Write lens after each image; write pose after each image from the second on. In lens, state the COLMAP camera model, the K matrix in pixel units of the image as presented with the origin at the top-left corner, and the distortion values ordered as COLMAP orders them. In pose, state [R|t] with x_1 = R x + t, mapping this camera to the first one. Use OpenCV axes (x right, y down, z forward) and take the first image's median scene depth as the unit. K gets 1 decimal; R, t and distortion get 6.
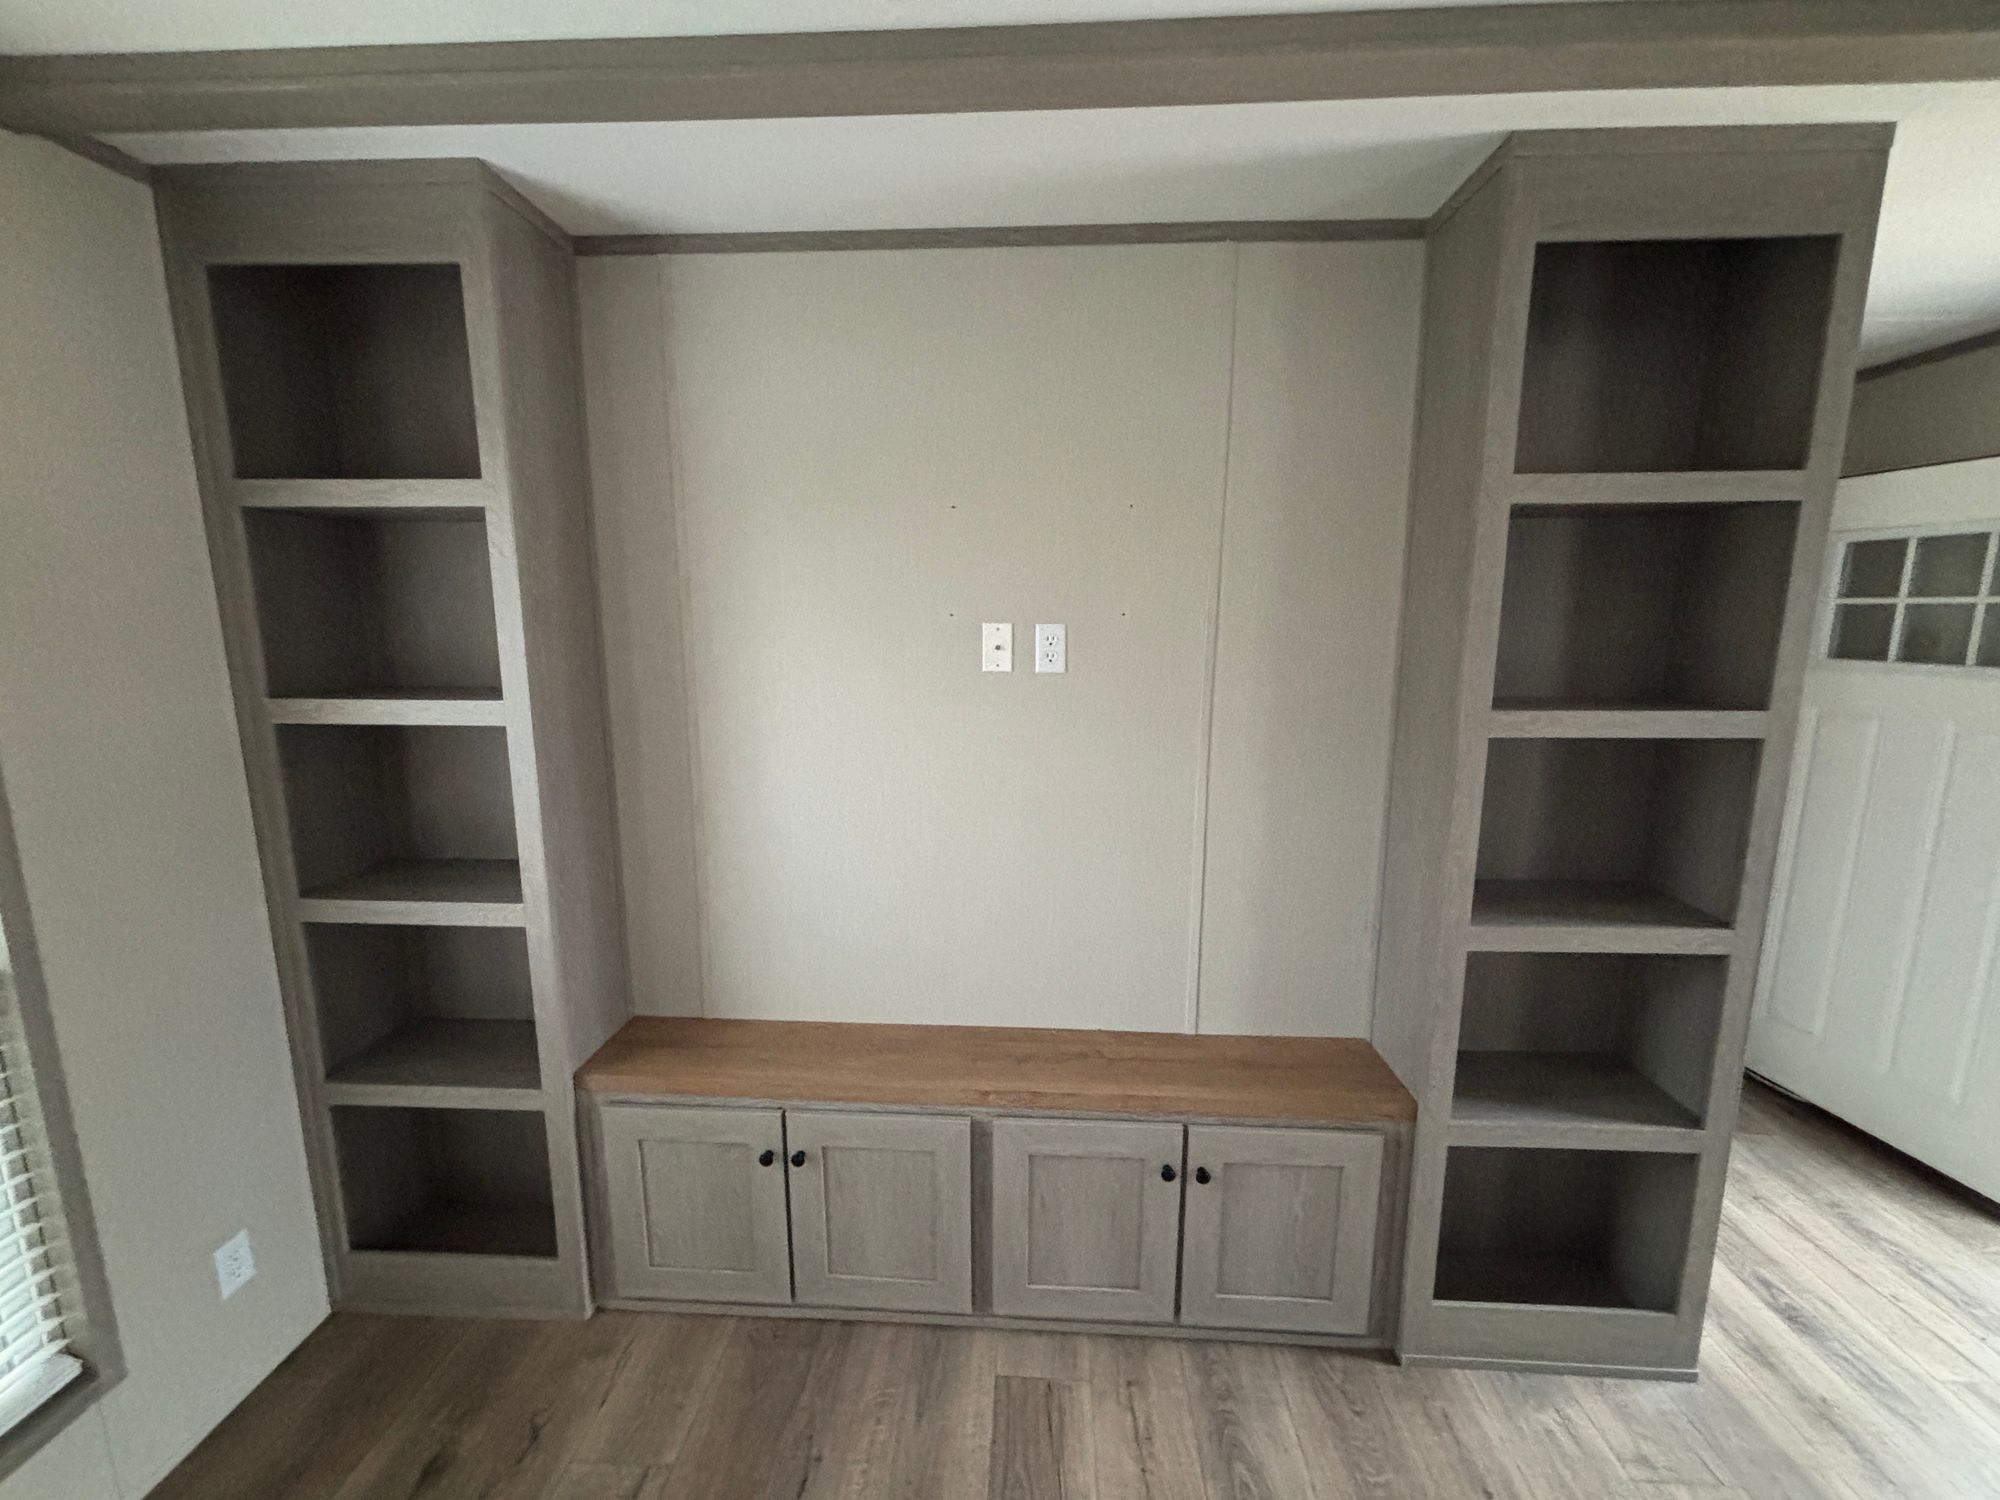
lens RADIAL K [[813.8, 0, 1023.4], [0, 813.8, 765.8], [0, 0, 1]] dist [0.000411, 0.000279]
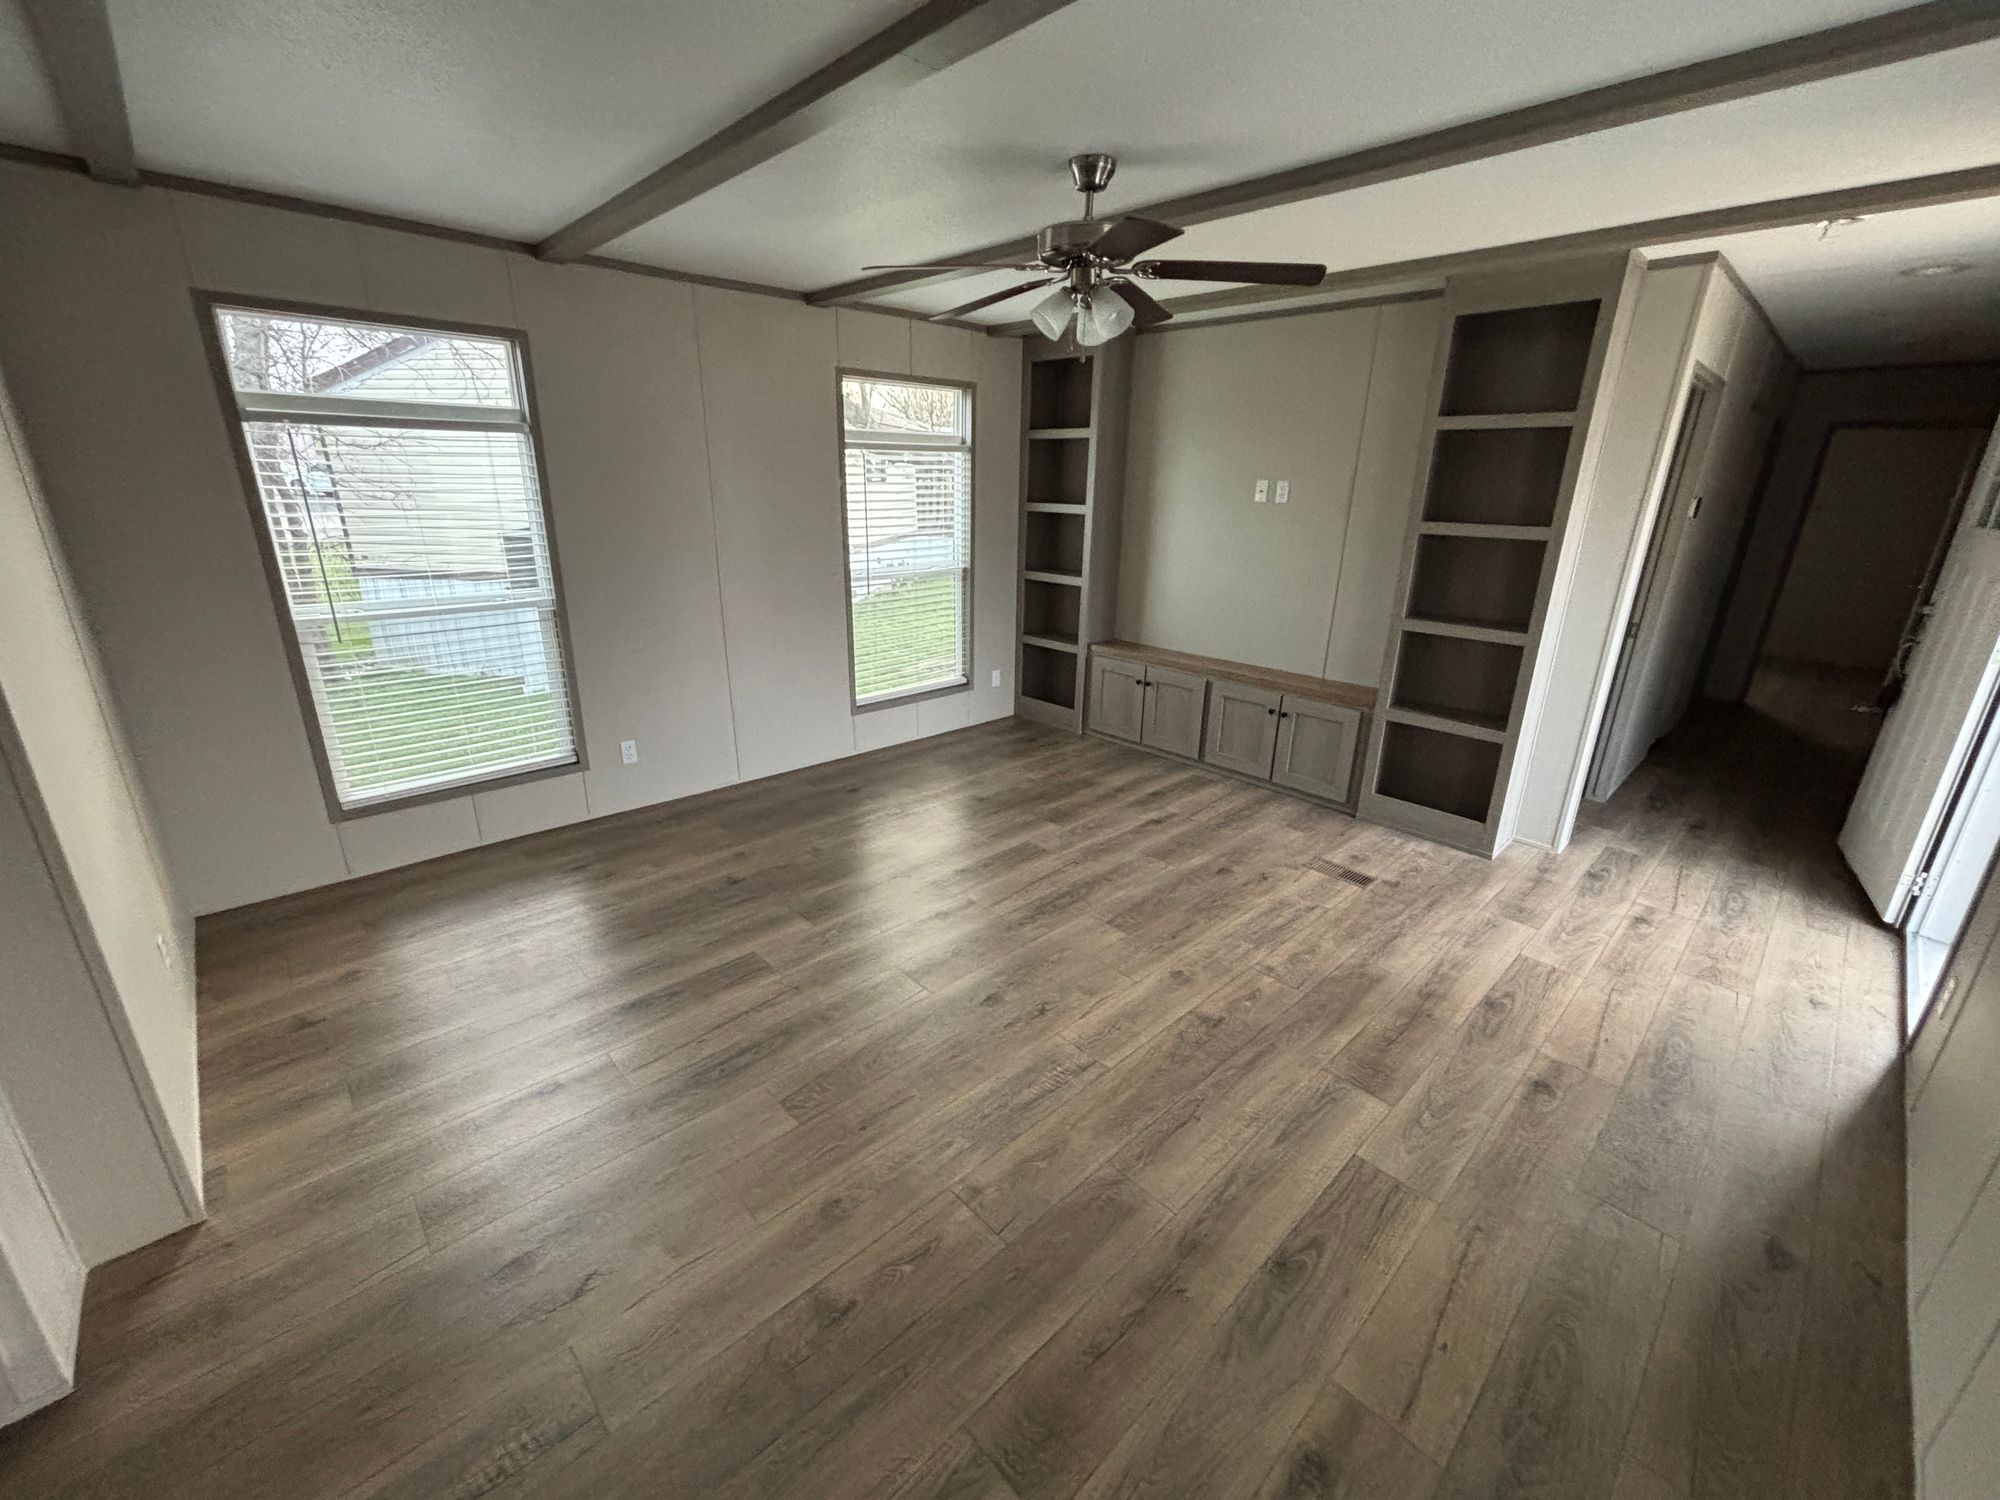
lens RADIAL K [[813.8, 0, 999.2], [0, 813.8, 751.1], [0, 0, 1]] dist [0.000411, 0.000279]
pose [[0.725139, 0.229960, -0.649070, 1.164978], [-0.131935, 0.971525, 0.196806, 0.230368], [0.675845, -0.057077, 0.734831, -1.332421]]
